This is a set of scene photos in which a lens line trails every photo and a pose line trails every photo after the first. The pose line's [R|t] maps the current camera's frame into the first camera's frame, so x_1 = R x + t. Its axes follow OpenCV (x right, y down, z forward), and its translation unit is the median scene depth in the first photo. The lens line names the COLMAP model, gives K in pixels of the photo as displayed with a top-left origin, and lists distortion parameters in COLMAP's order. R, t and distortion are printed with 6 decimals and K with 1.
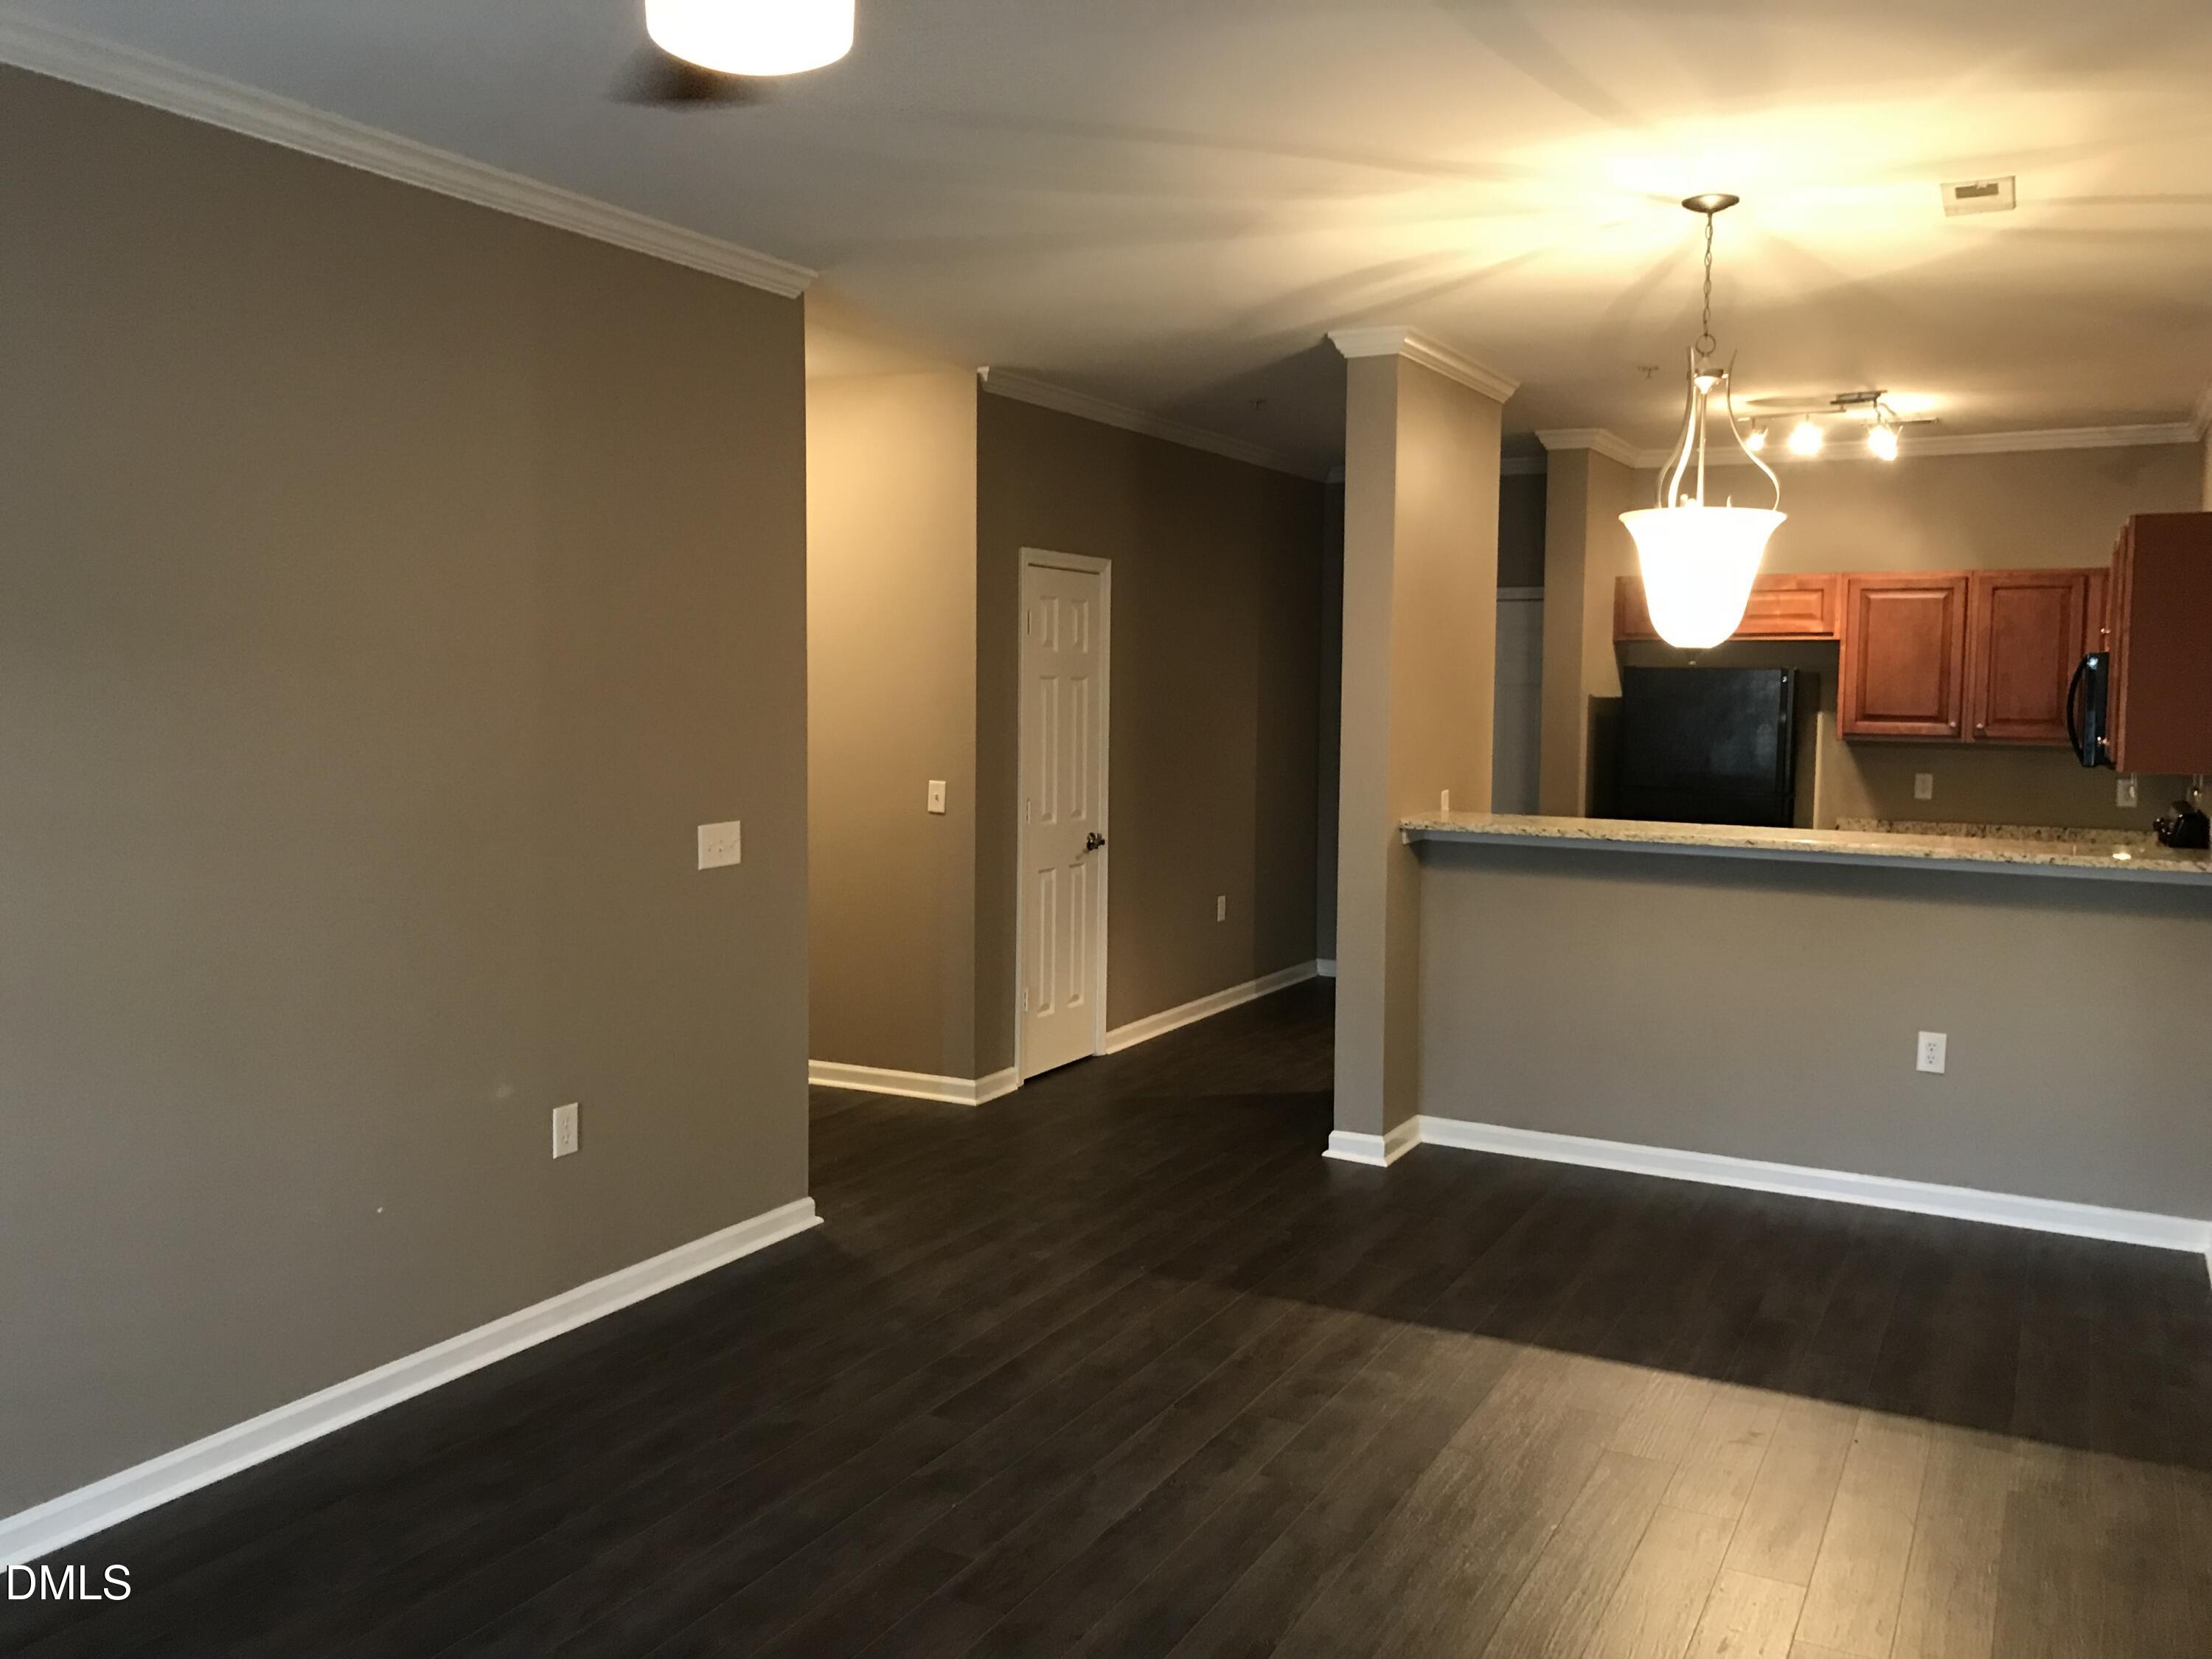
lens RADIAL K [[1797.2, 0, 1097.1], [0, 1797.2, 822.7], [0, 0, 1]] dist [0.058047, -0.067105]
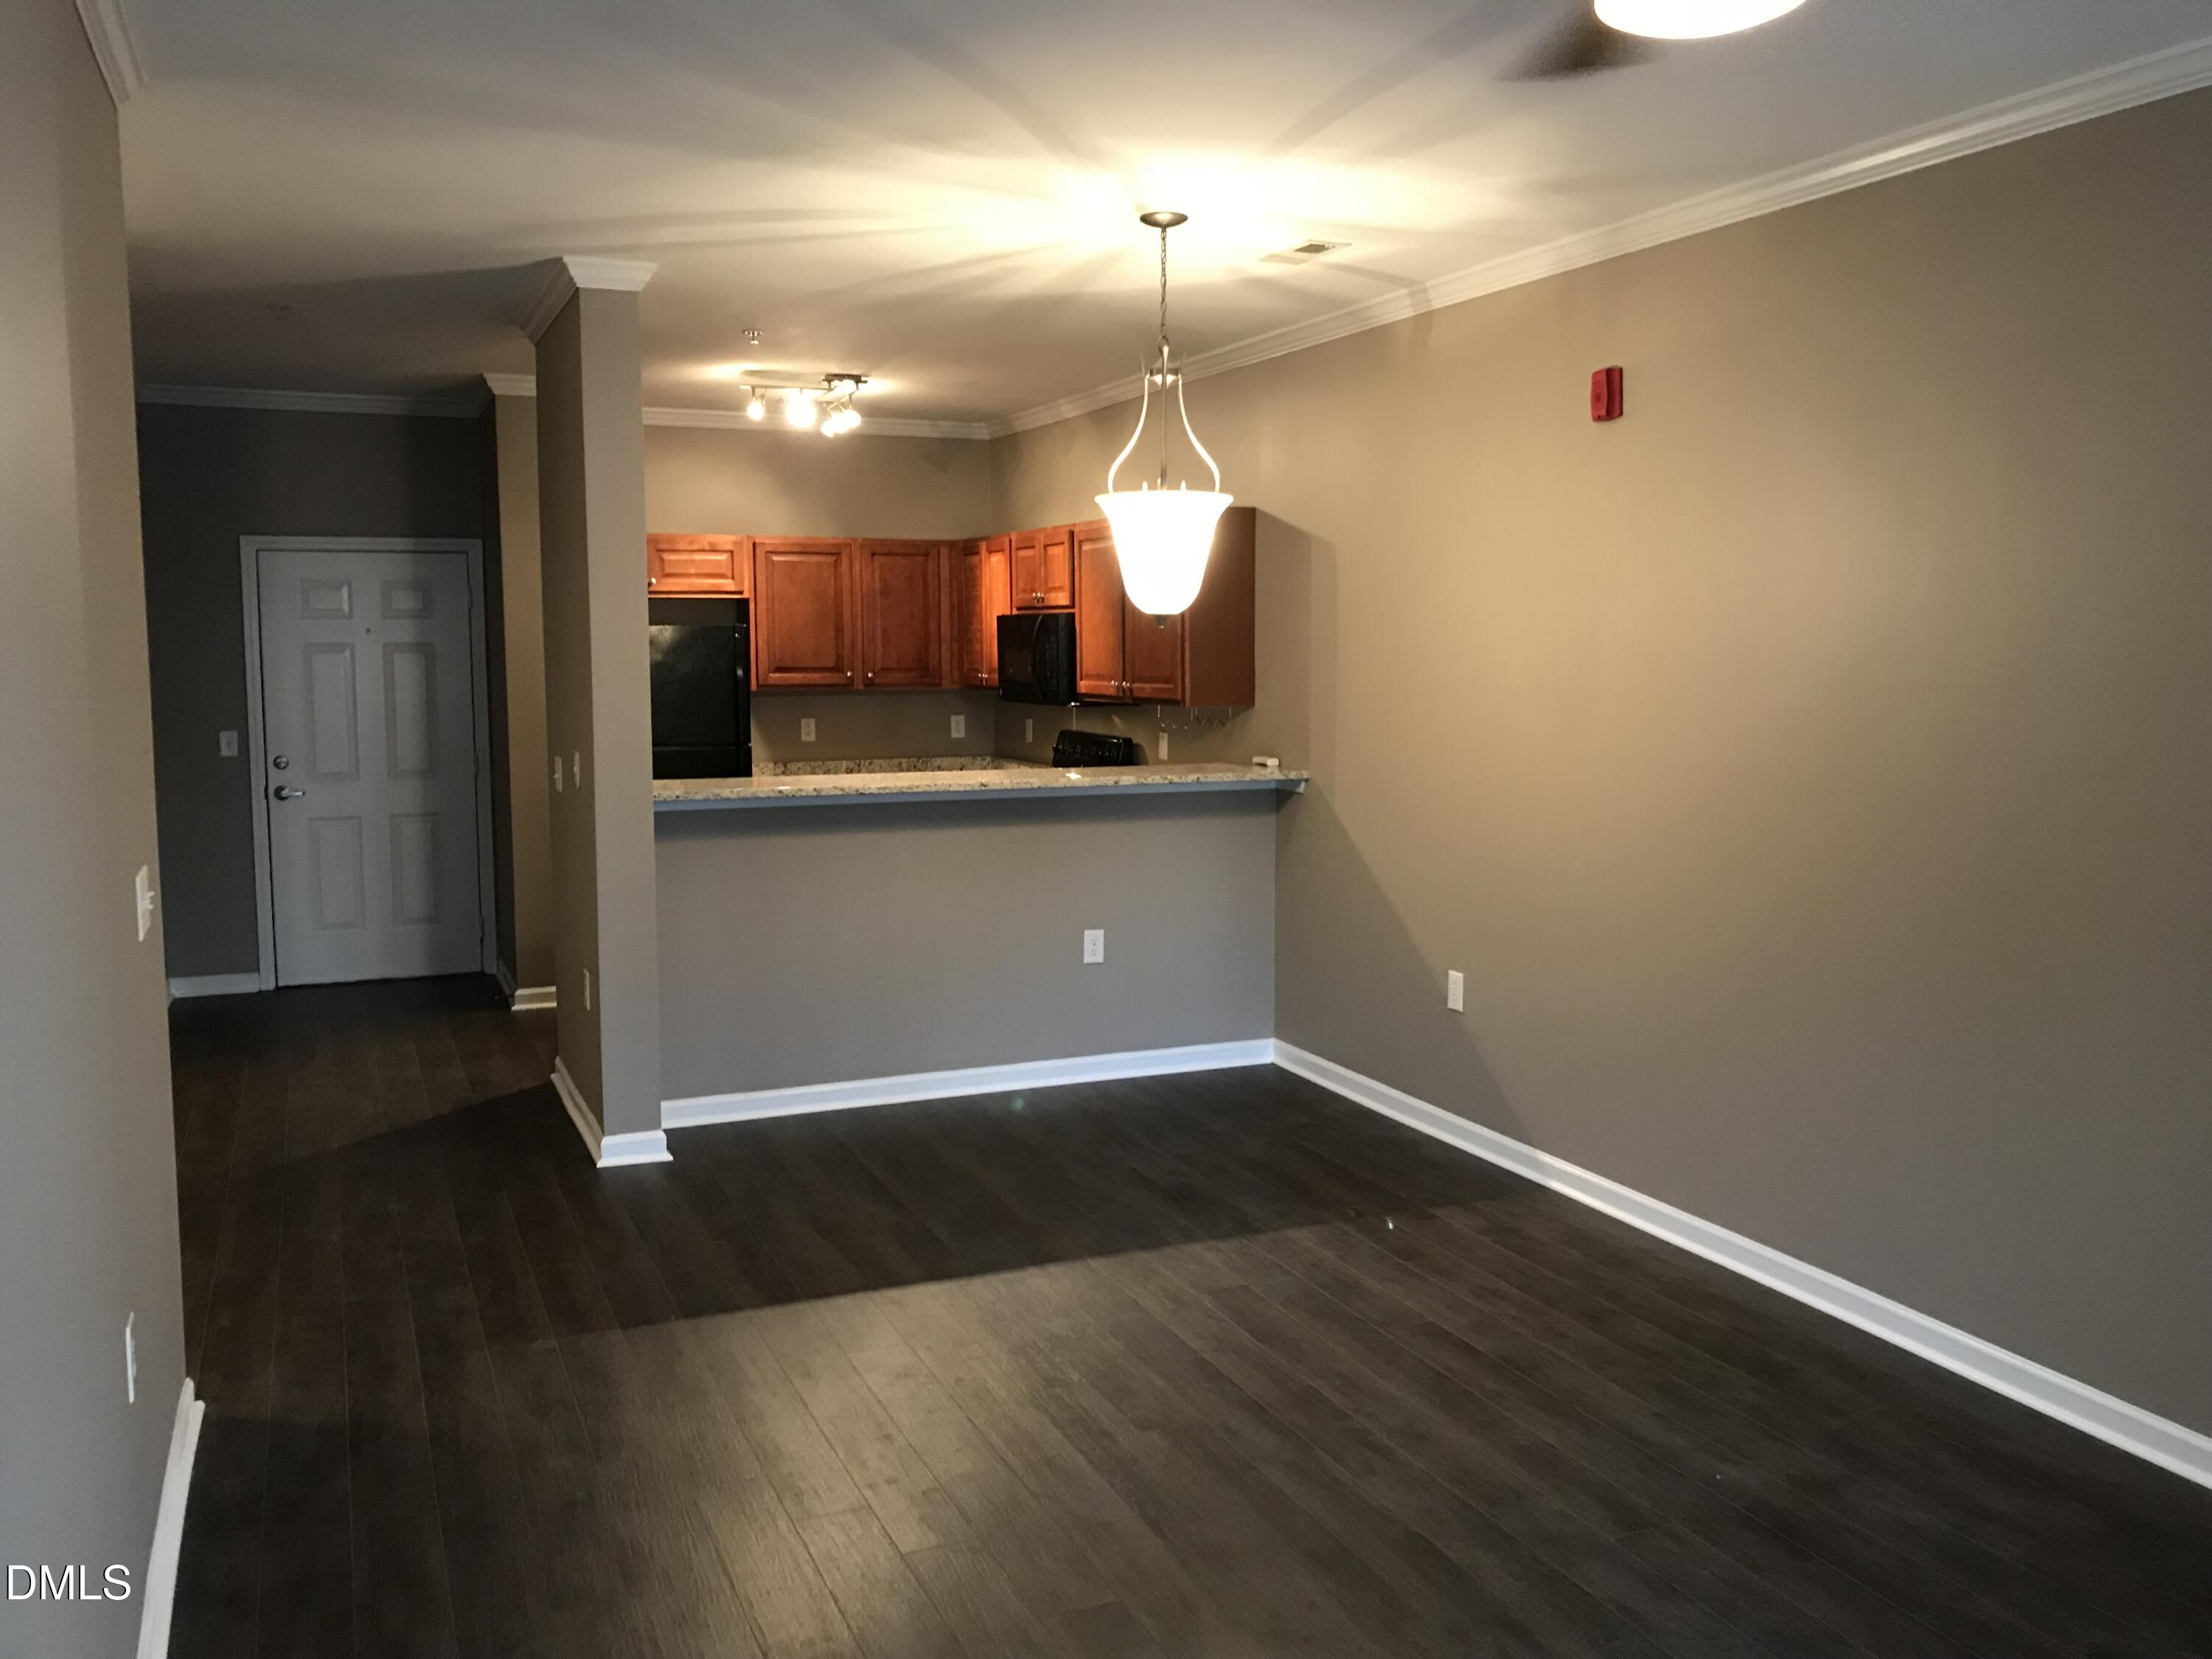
lens RADIAL K [[1780.7, 0, 1105.7], [0, 1780.7, 816.1], [0, 0, 1]] dist [0.208167, -0.729235]
pose [[0.624824, -0.093371, 0.775162, -0.314389], [0.073703, 0.995444, 0.060496, -0.021873], [-0.777279, 0.019332, 0.628859, 0.172397]]
